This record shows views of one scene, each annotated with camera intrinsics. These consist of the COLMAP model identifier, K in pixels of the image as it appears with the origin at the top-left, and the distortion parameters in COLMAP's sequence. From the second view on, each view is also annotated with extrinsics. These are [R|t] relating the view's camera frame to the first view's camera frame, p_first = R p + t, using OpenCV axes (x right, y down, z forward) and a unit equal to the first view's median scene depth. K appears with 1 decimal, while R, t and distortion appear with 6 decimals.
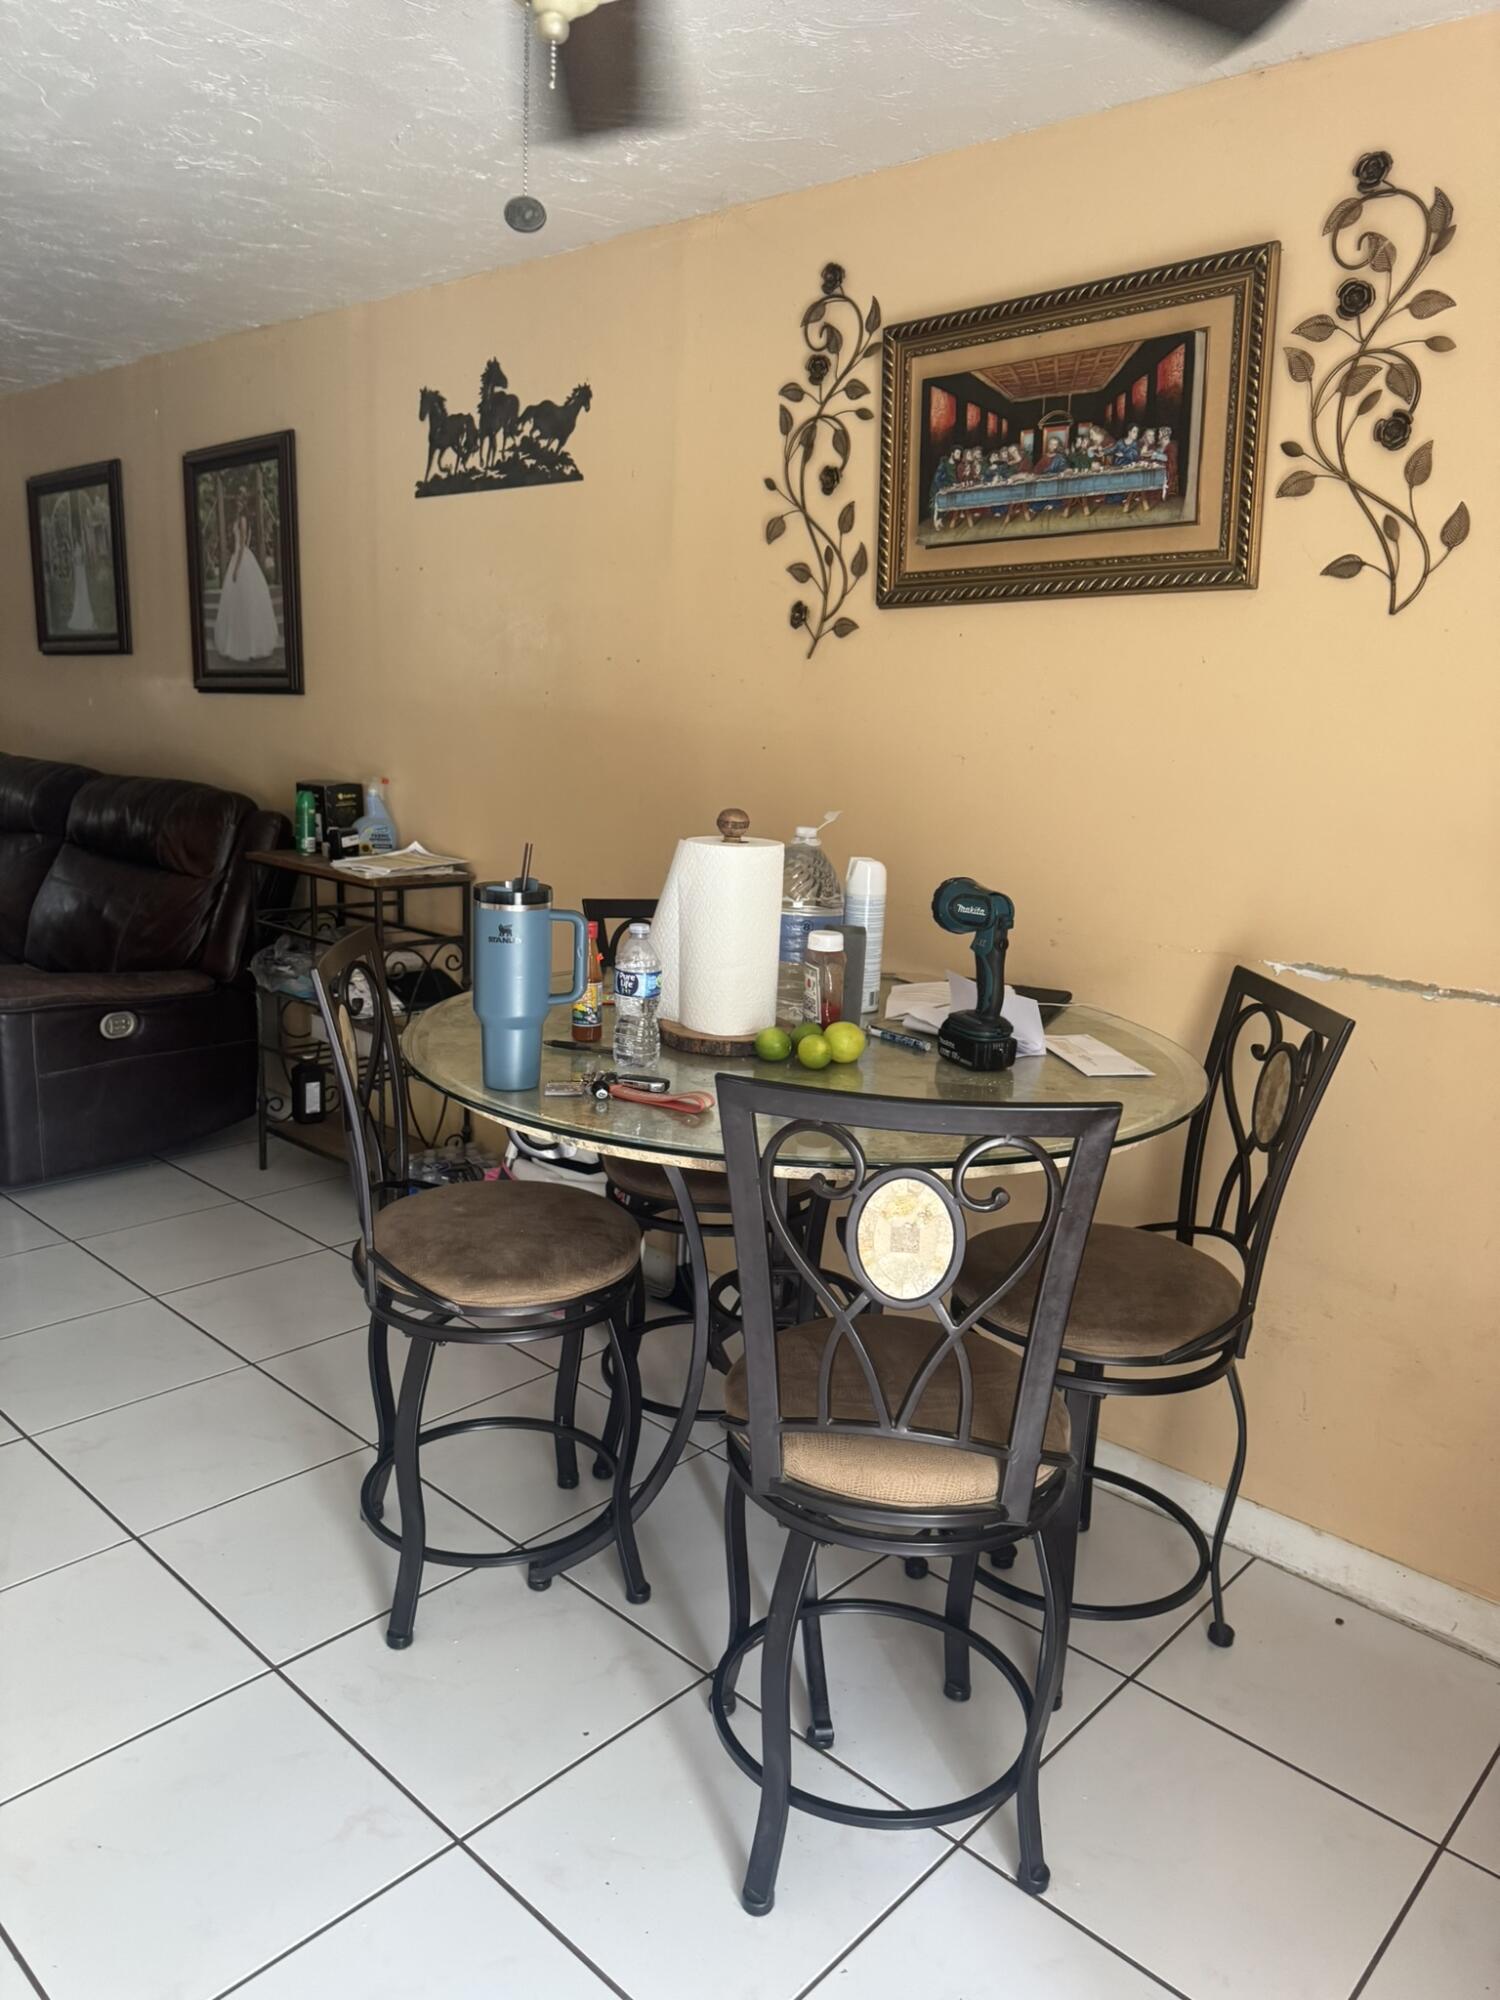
lens RADIAL K [[1413.5, 0, 750.0], [0, 1413.5, 1000.0], [0, 0, 1]] dist [0.062440, -0.067659]
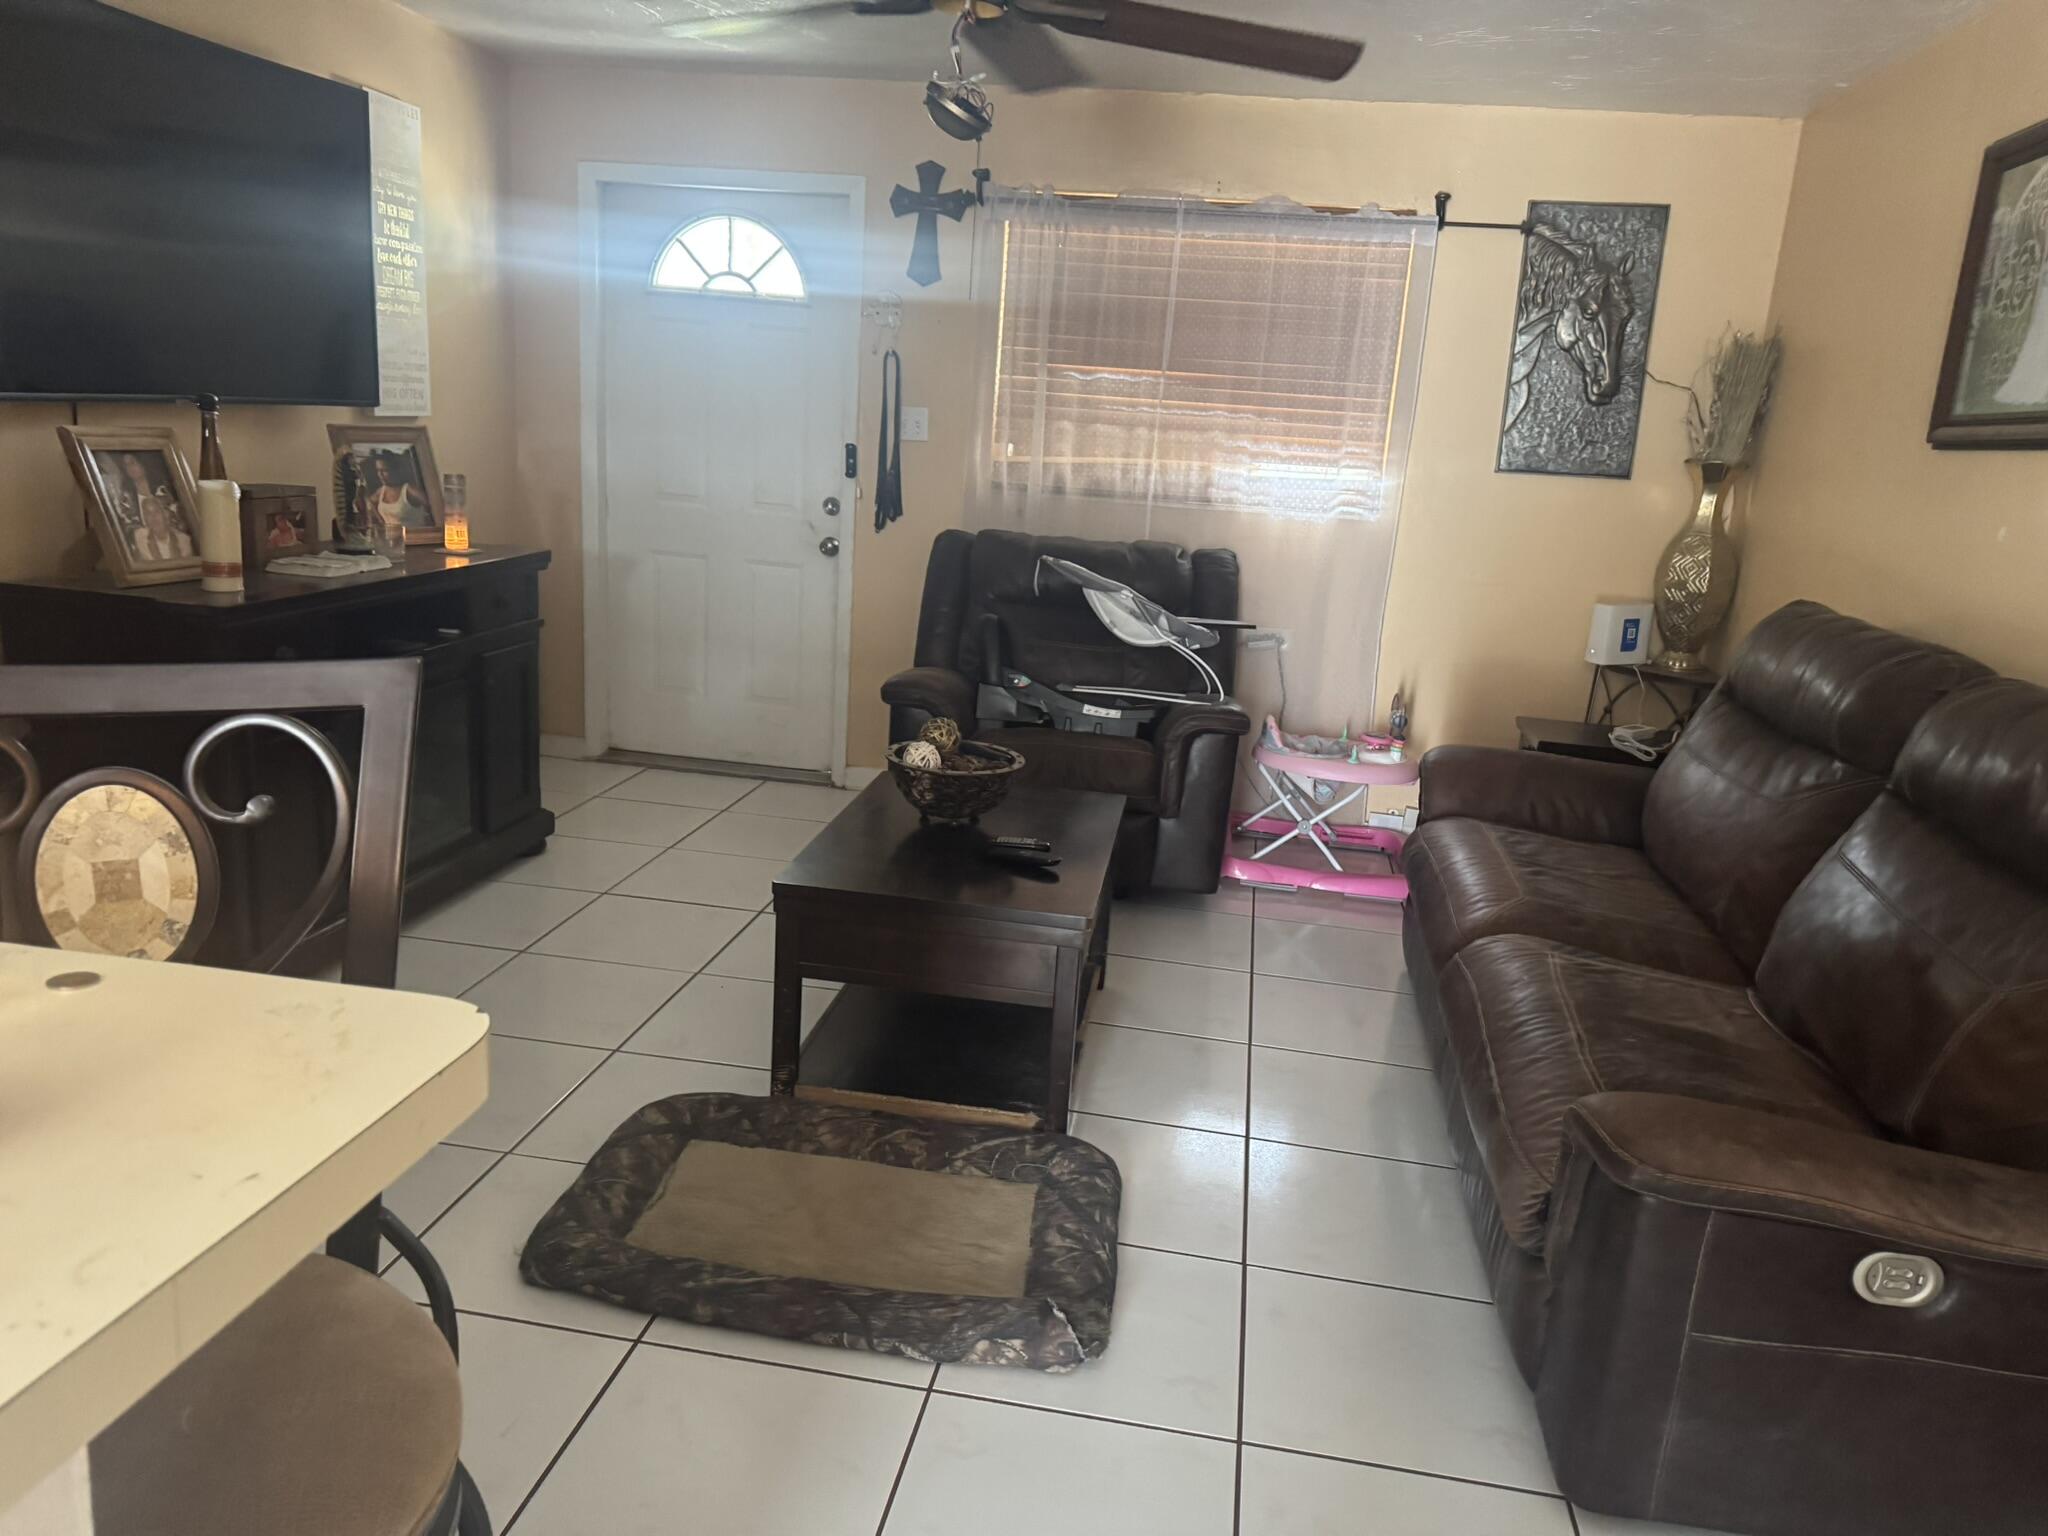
lens RADIAL K [[1447.4, 0, 1024.0], [0, 1447.4, 768.0], [0, 0, 1]] dist [0.062440, -0.067659]
pose [[0.554718, 0.195708, -0.808694, -0.216664], [-0.218050, 0.972168, 0.085699, -0.096459], [0.802958, 0.128797, 0.581953, 0.422479]]
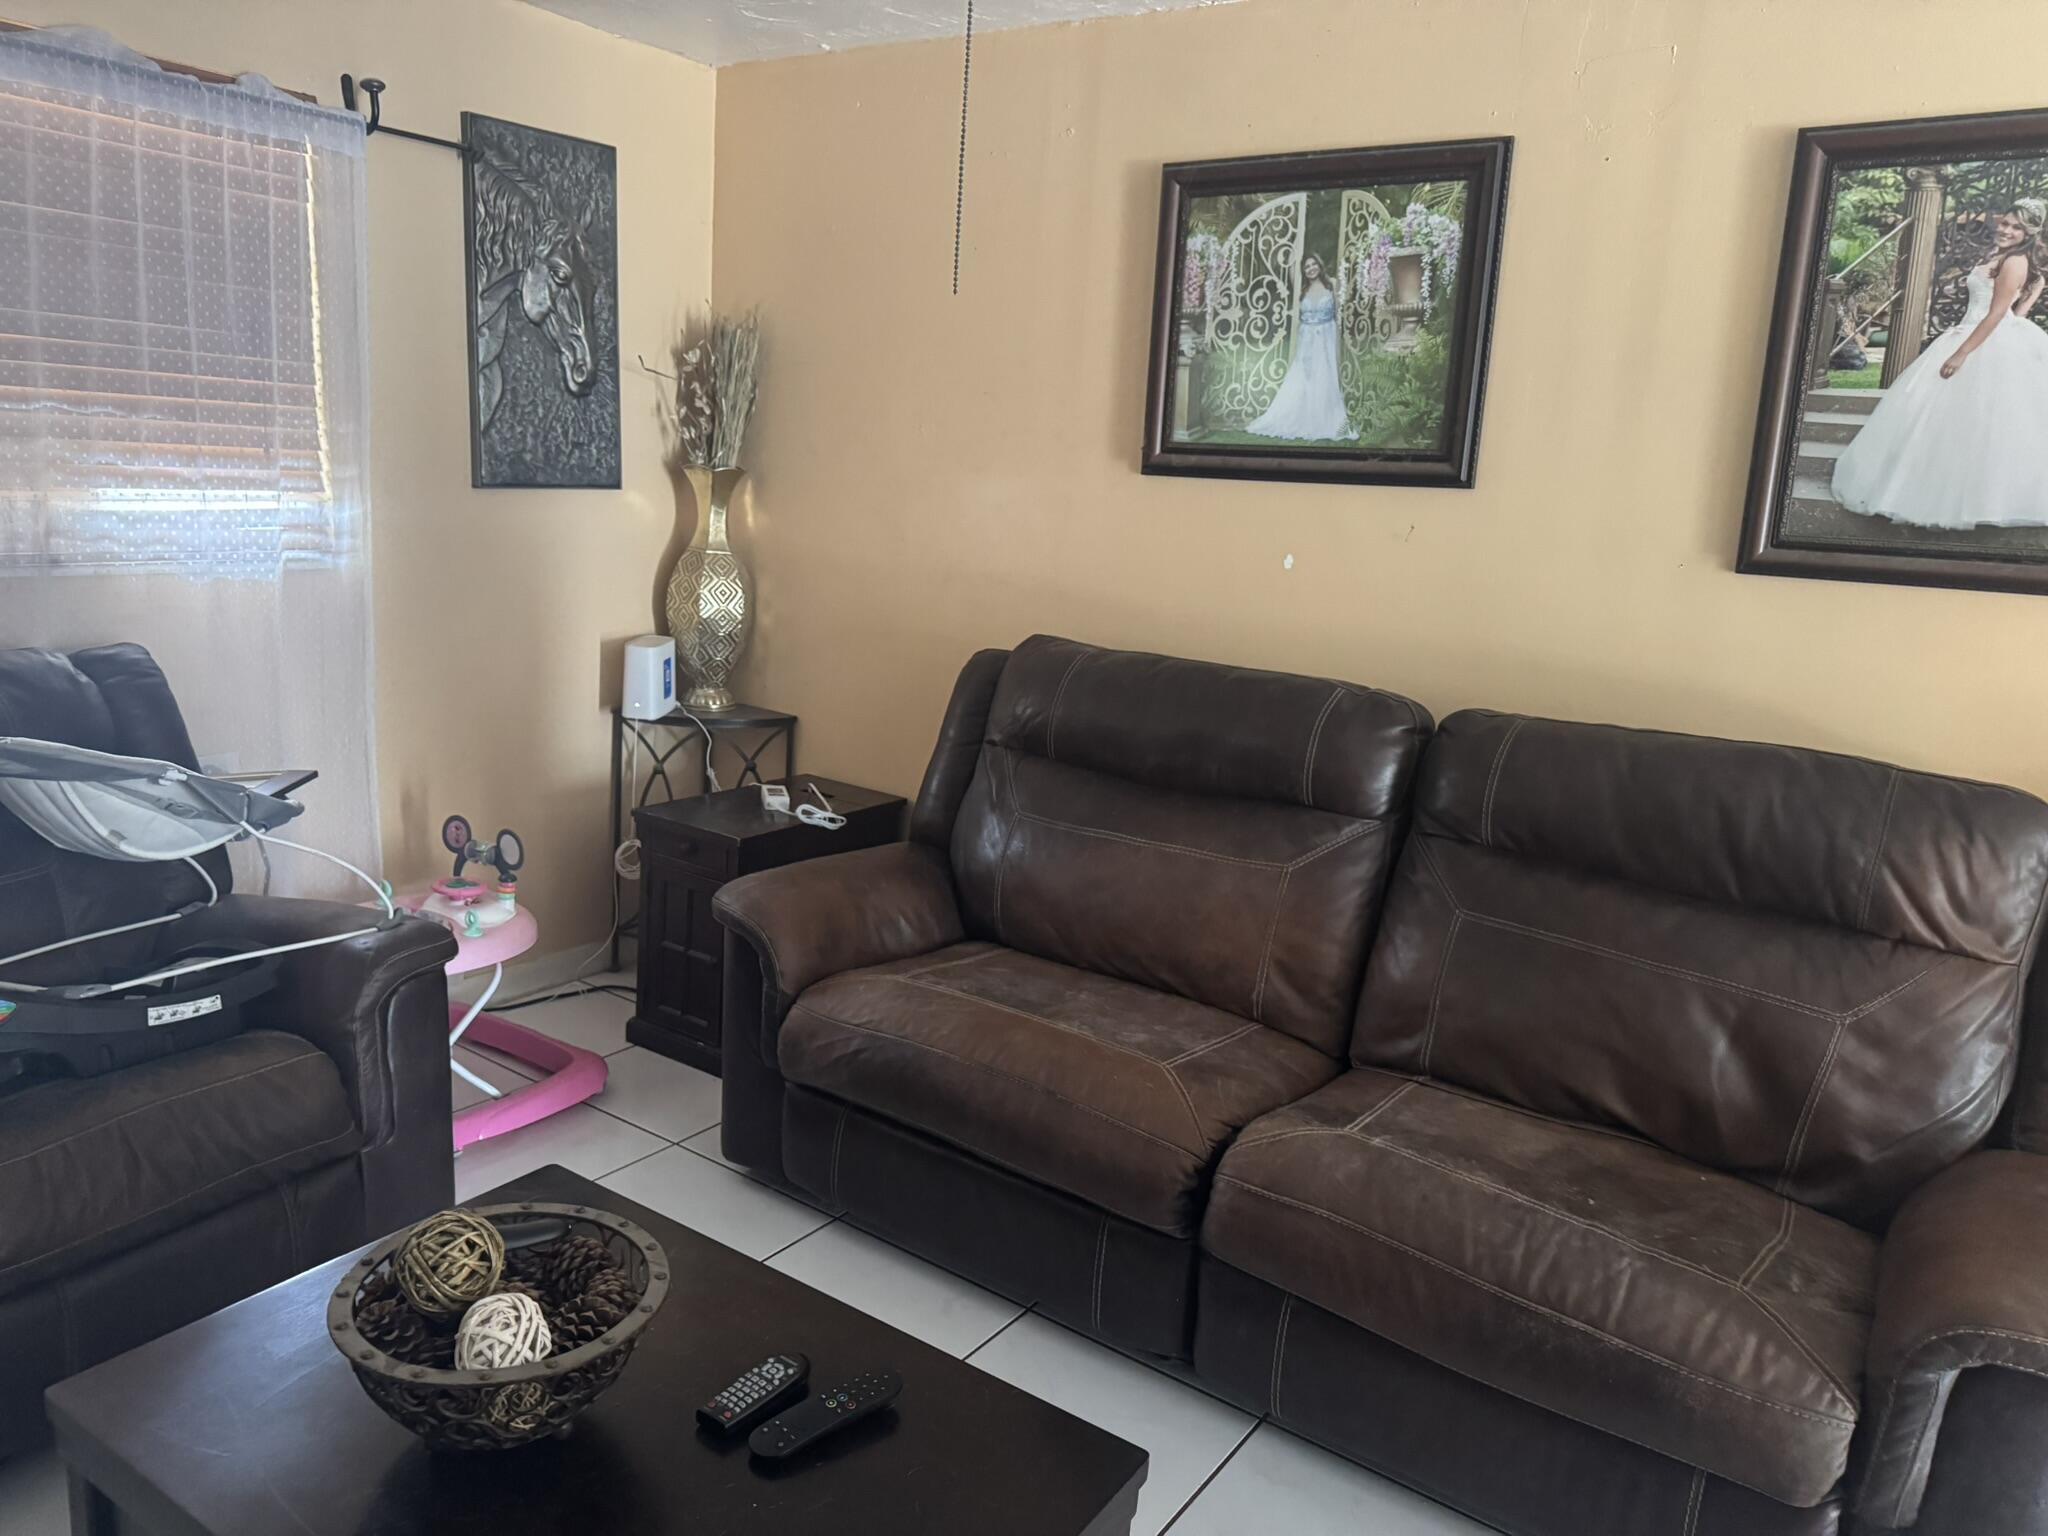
lens RADIAL K [[1447.4, 0, 1024.0], [0, 1447.4, 768.0], [0, 0, 1]] dist [0.062440, -0.067659]
pose [[0.993081, 0.000079, 0.117431, -0.731110], [-0.001075, 0.999964, 0.008420, -0.147406], [-0.117427, -0.008488, 0.993045, 0.482170]]
